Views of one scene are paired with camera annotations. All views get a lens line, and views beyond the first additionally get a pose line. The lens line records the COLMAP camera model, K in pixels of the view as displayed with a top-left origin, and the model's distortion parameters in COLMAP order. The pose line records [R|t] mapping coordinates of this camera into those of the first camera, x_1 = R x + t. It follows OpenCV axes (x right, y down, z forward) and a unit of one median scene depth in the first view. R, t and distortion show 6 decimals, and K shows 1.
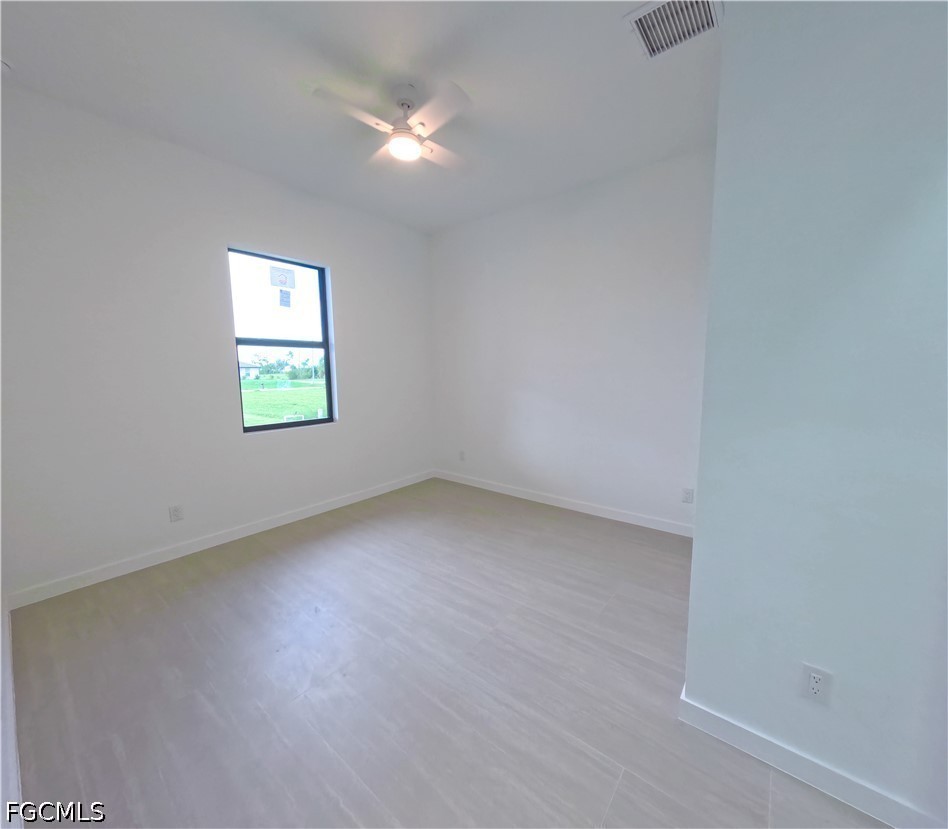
lens RADIAL K [[387.3, 0, 474.4], [0, 387.3, 414.0], [0, 0, 1]] dist [0.004192, -0.000024]
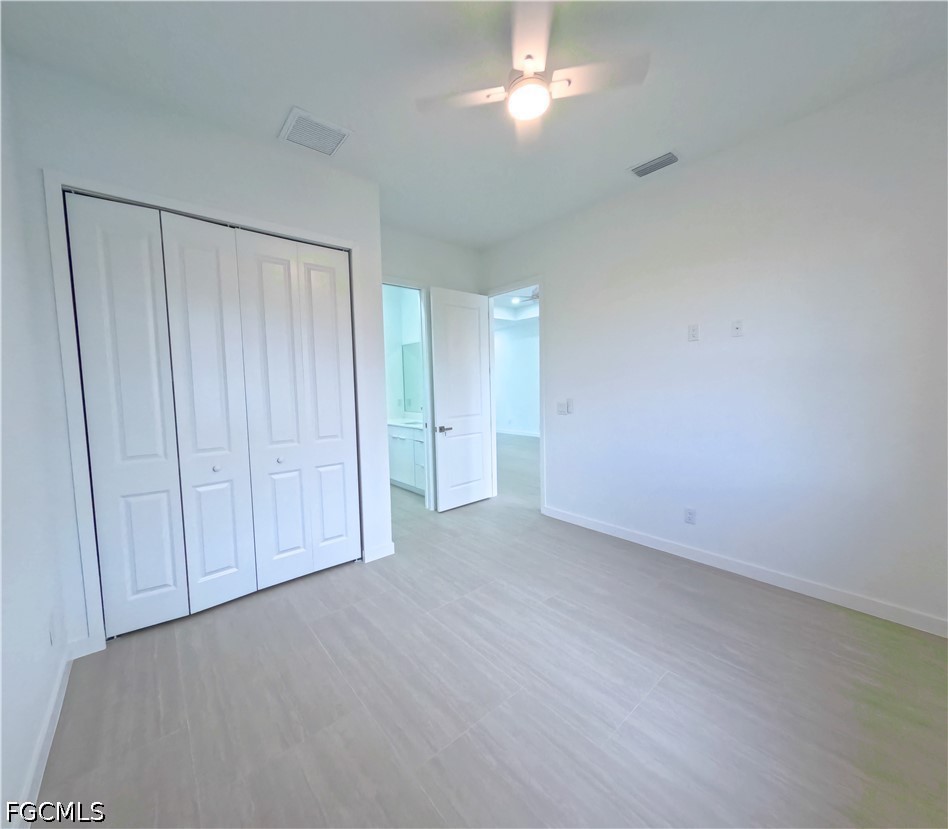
lens RADIAL K [[387.3, 0, 474.4], [0, 387.3, 414.0], [0, 0, 1]] dist [0.004192, -0.000024]
pose [[-0.982268, 0.013190, 0.187017, -0.206067], [0.050188, 0.979615, 0.194515, -0.231998], [-0.180639, 0.200452, -0.962906, 1.891870]]
